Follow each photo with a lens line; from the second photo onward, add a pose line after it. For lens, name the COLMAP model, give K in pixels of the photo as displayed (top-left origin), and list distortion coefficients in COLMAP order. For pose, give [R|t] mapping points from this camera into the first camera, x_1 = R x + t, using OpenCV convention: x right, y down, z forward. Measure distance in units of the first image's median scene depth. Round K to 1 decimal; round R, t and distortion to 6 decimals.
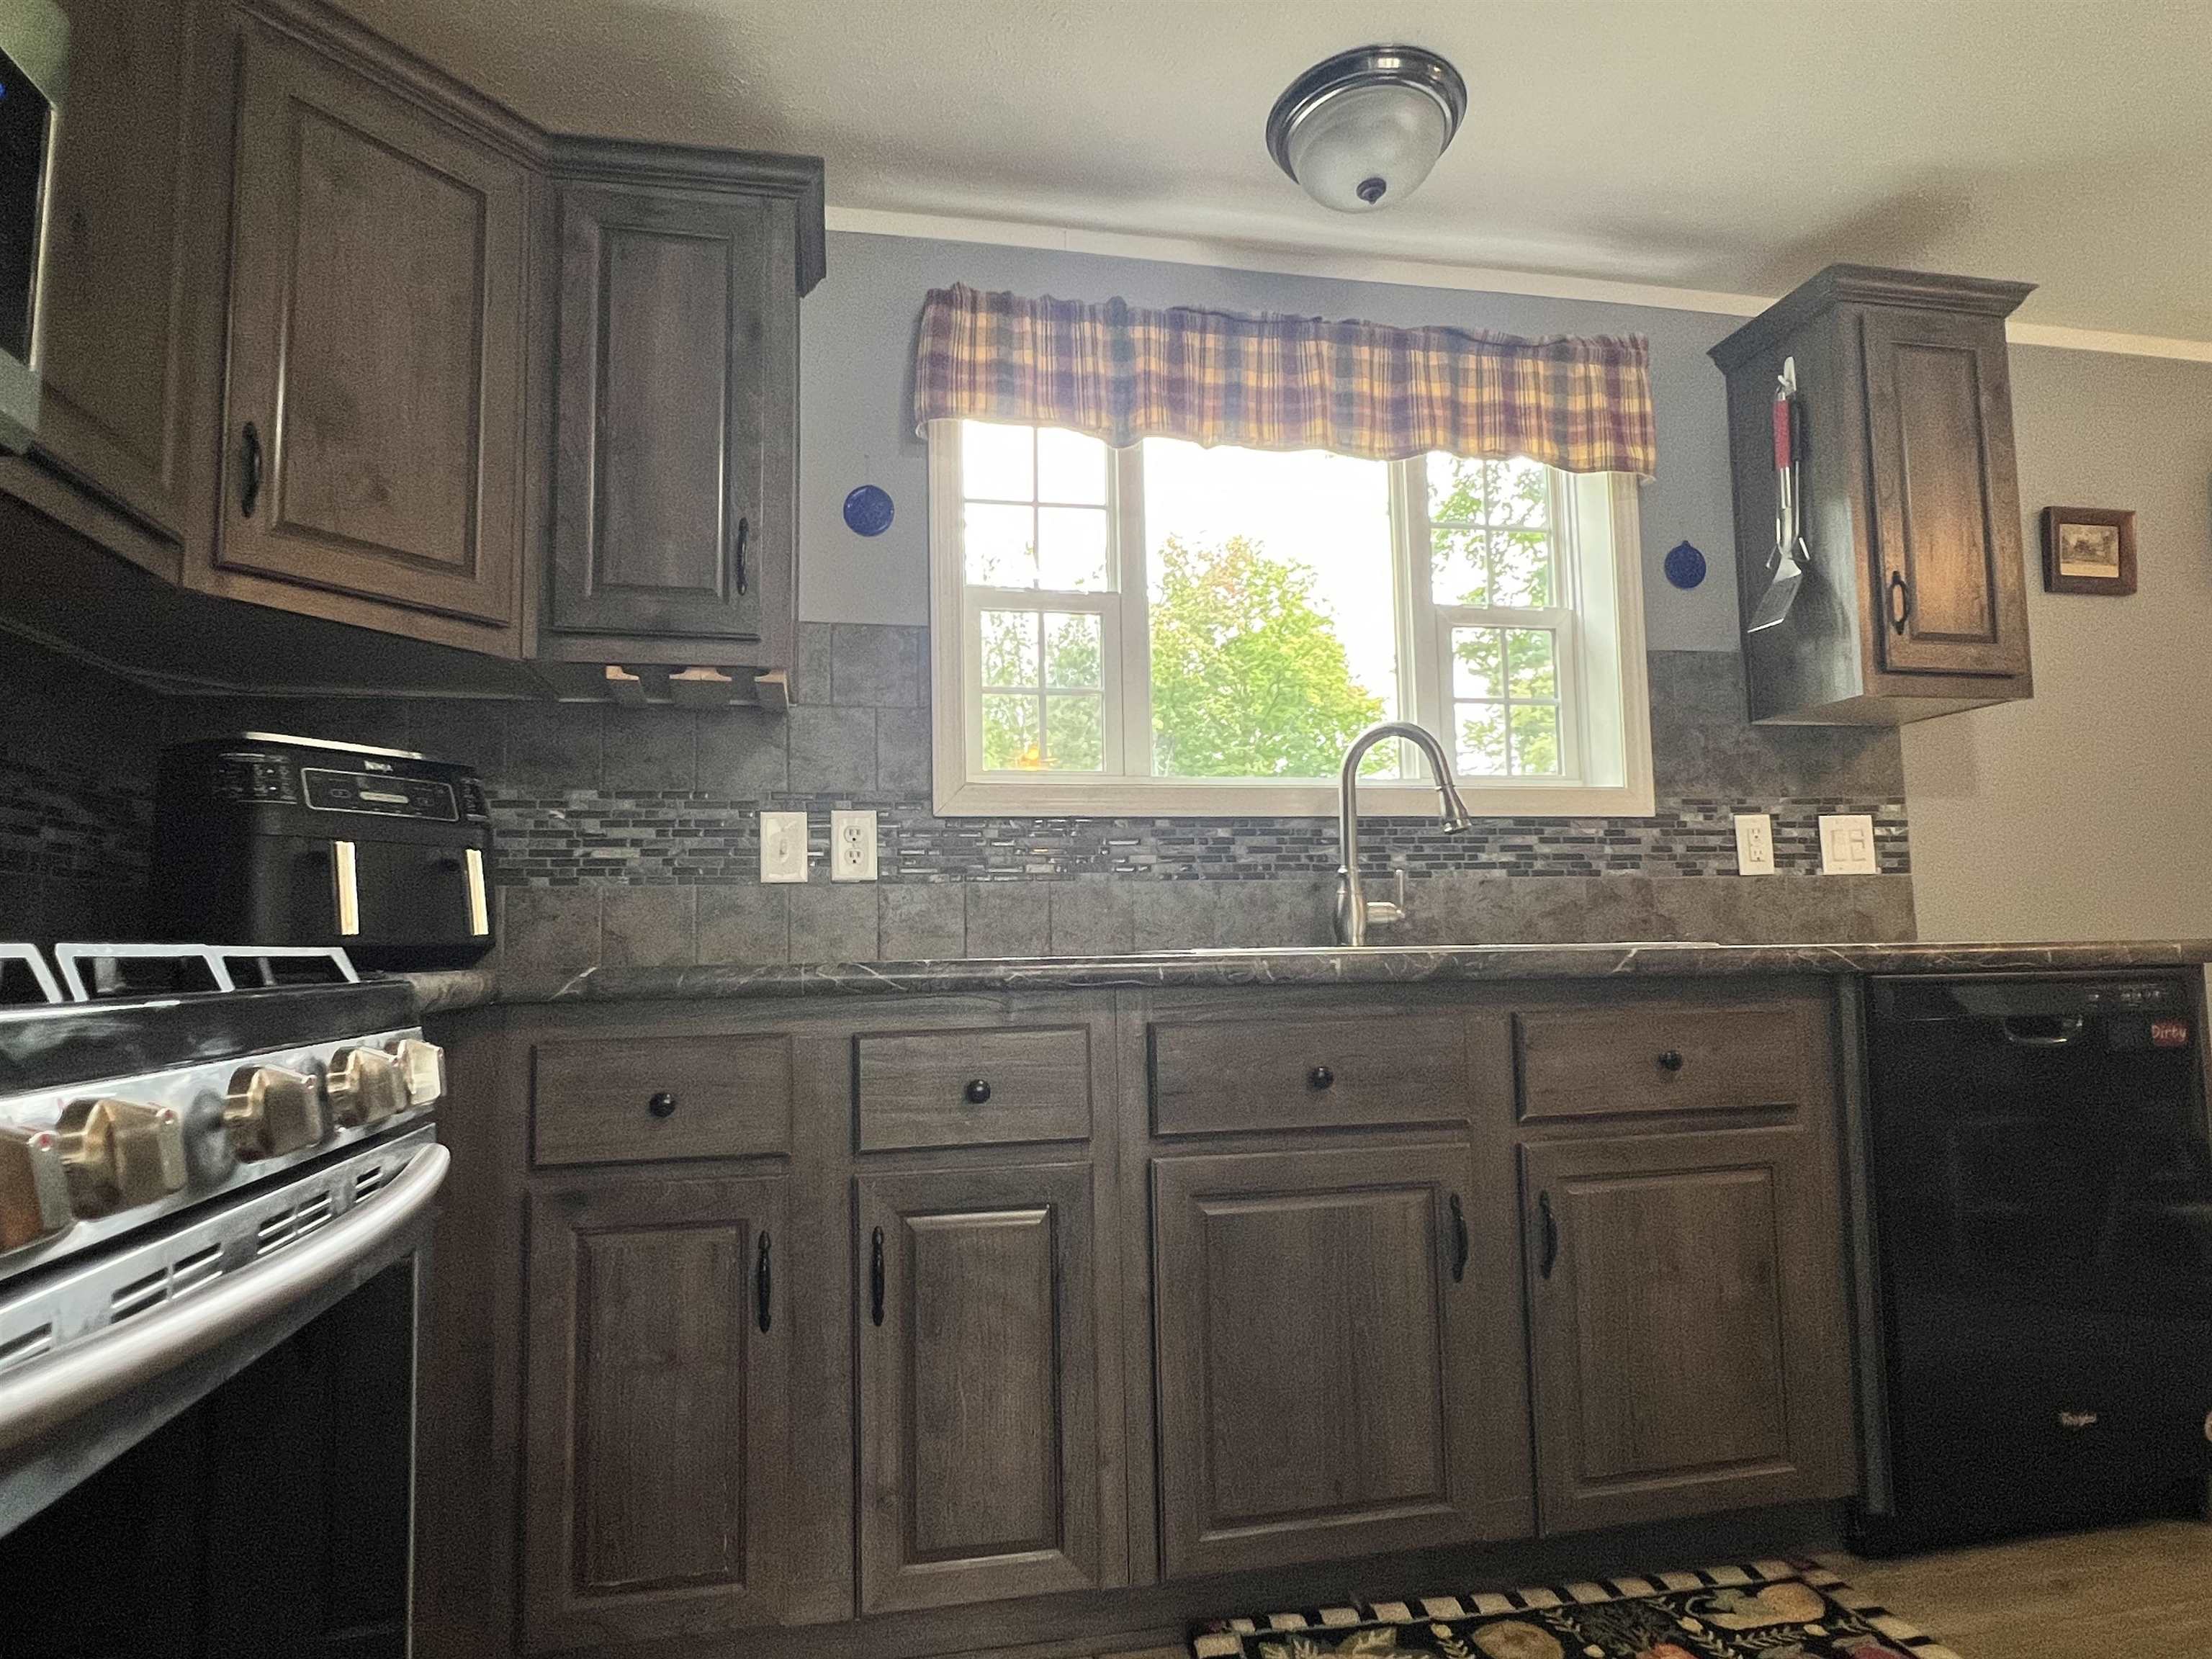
lens RADIAL K [[1287.5, 0, 1092.9], [0, 1287.5, 842.1], [0, 0, 1]] dist [-0.001991, -0.000503]
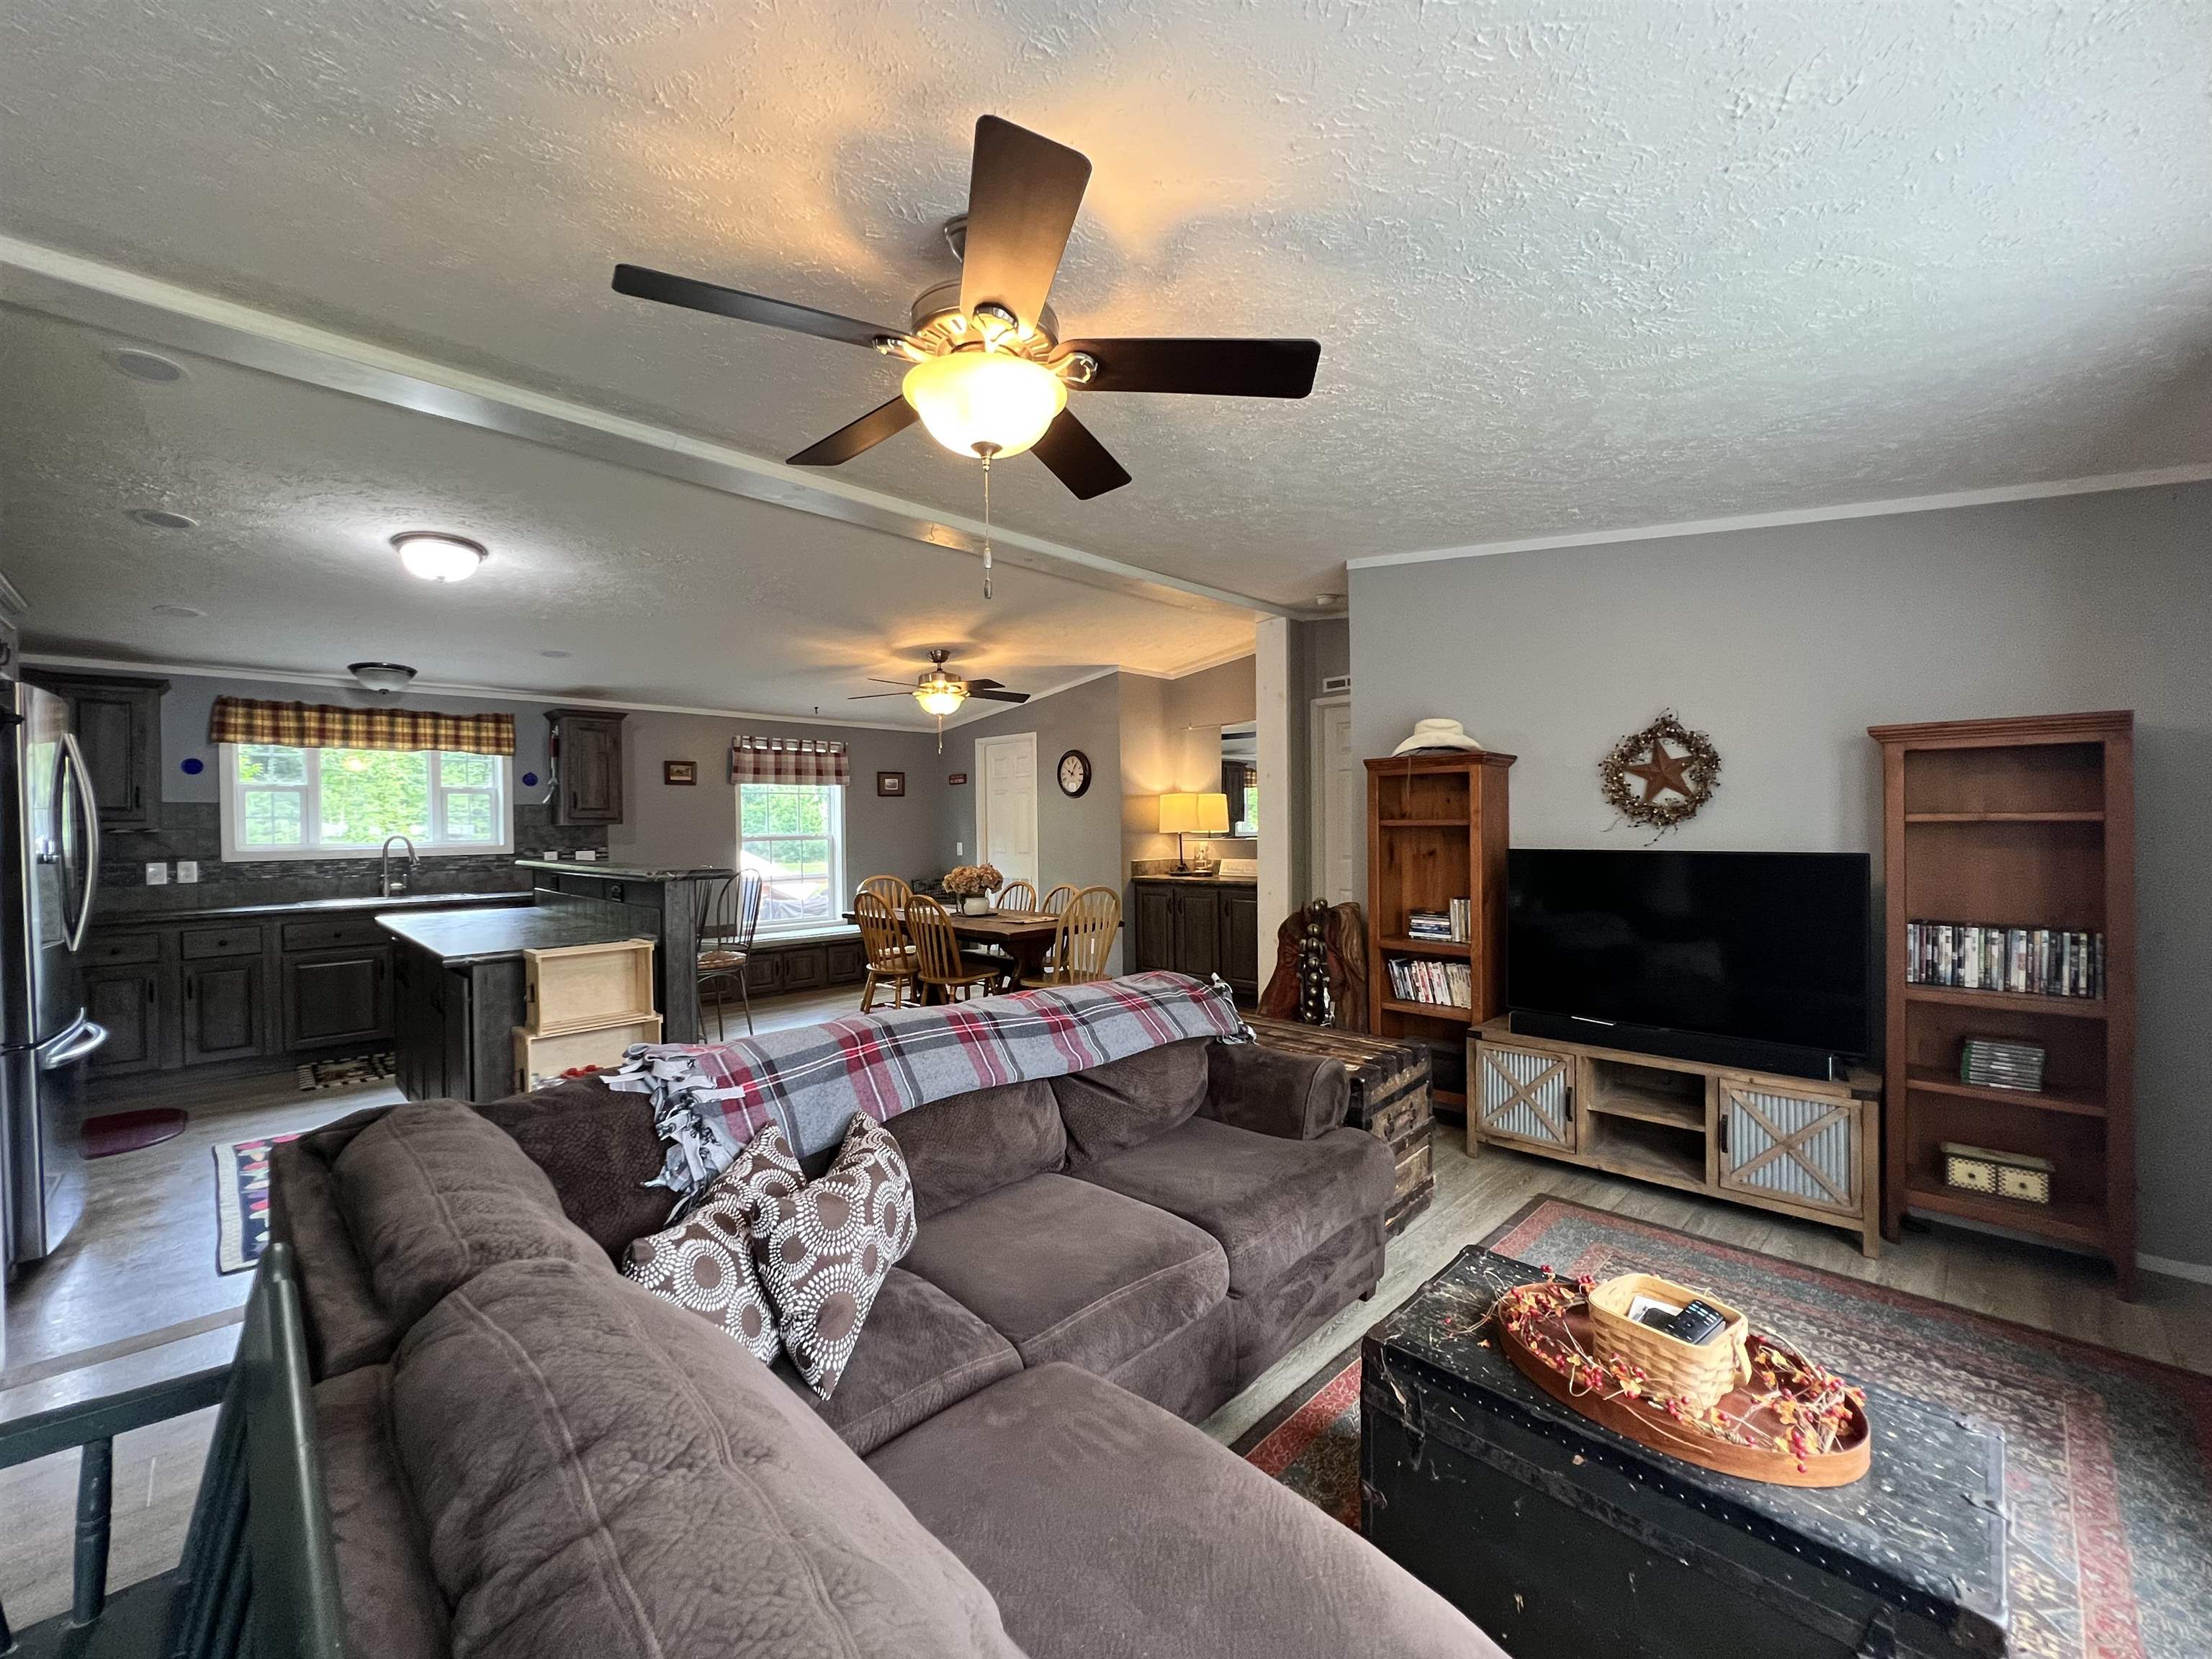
lens RADIAL K [[886.2, 0, 1107.7], [0, 886.2, 826.5], [0, 0, 1]] dist [-0.002567, 0.001163]
pose [[0.836657, 0.004621, 0.547708, 0.510633], [-0.045518, 0.997092, 0.061119, -0.339482], [-0.545832, -0.076066, 0.834434, -2.032580]]
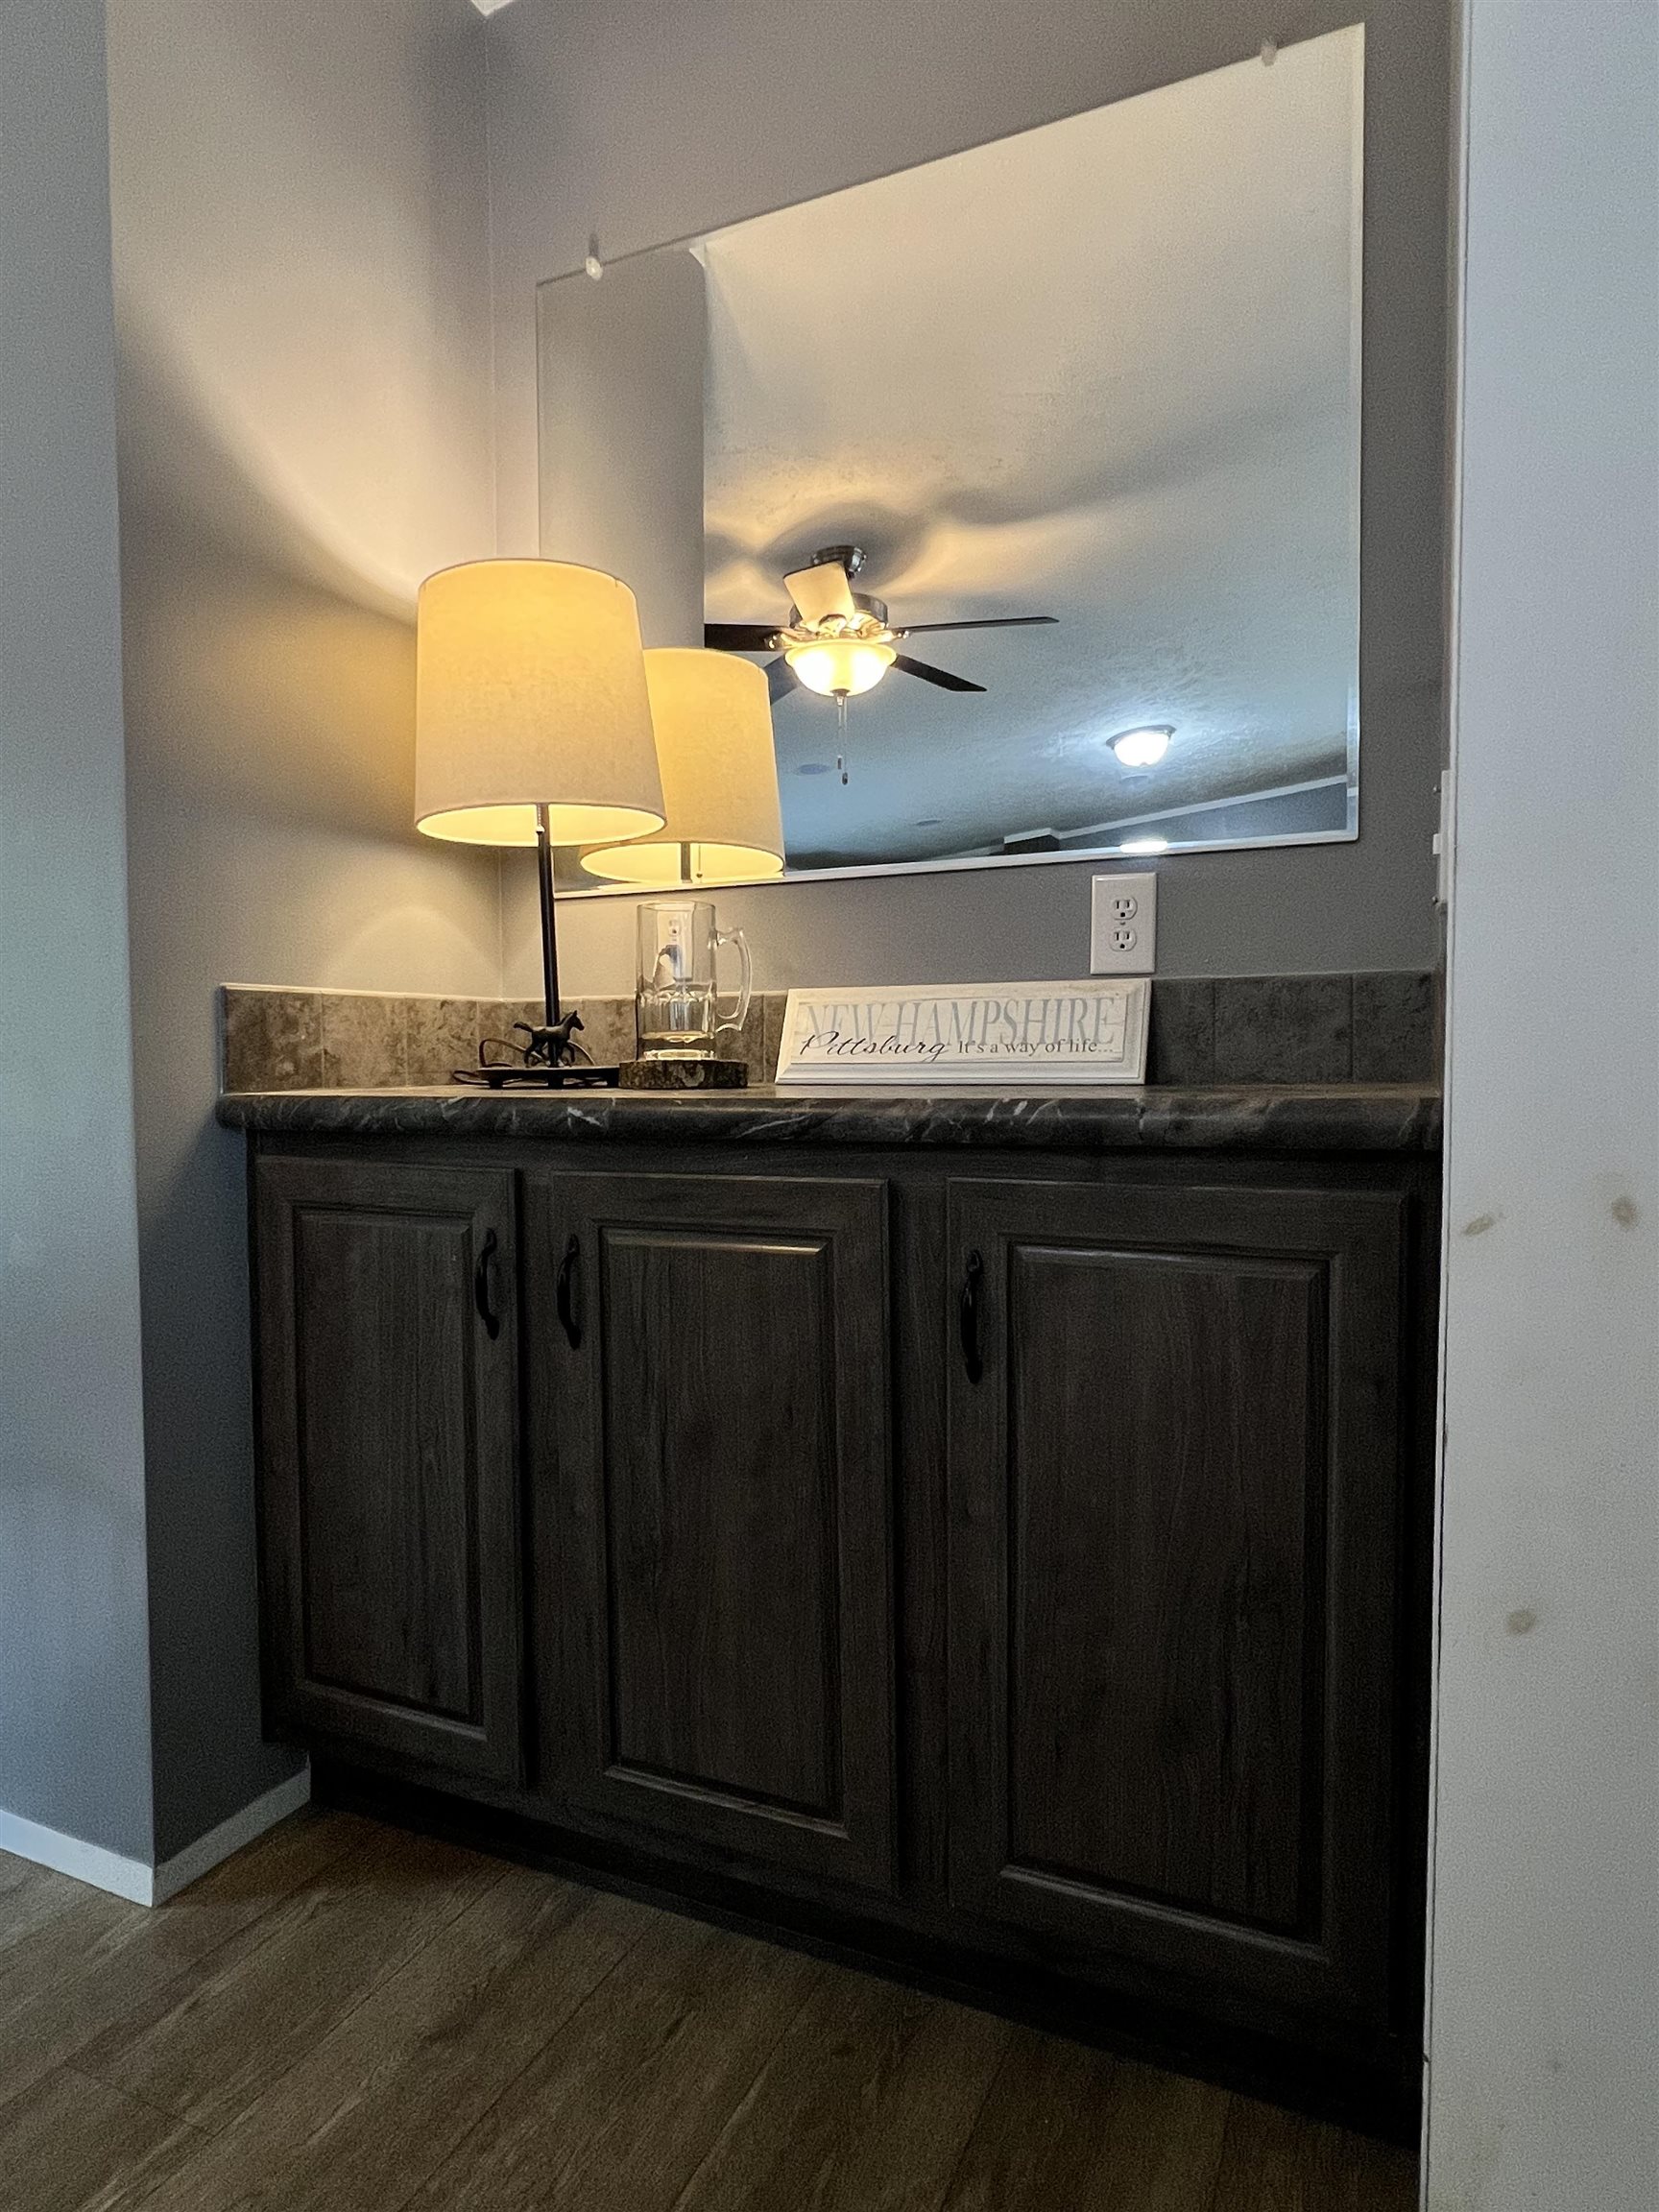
lens RADIAL K [[1256.0, 0, 829.5], [0, 1256.0, 1106.0], [0, 0, 1]] dist [0.000297, -0.000082]
pose [[0.590557, -0.018750, 0.806778, 1.866537], [-0.069986, 0.994773, 0.074348, -0.057897], [-0.803956, -0.100370, 0.586158, -0.241934]]
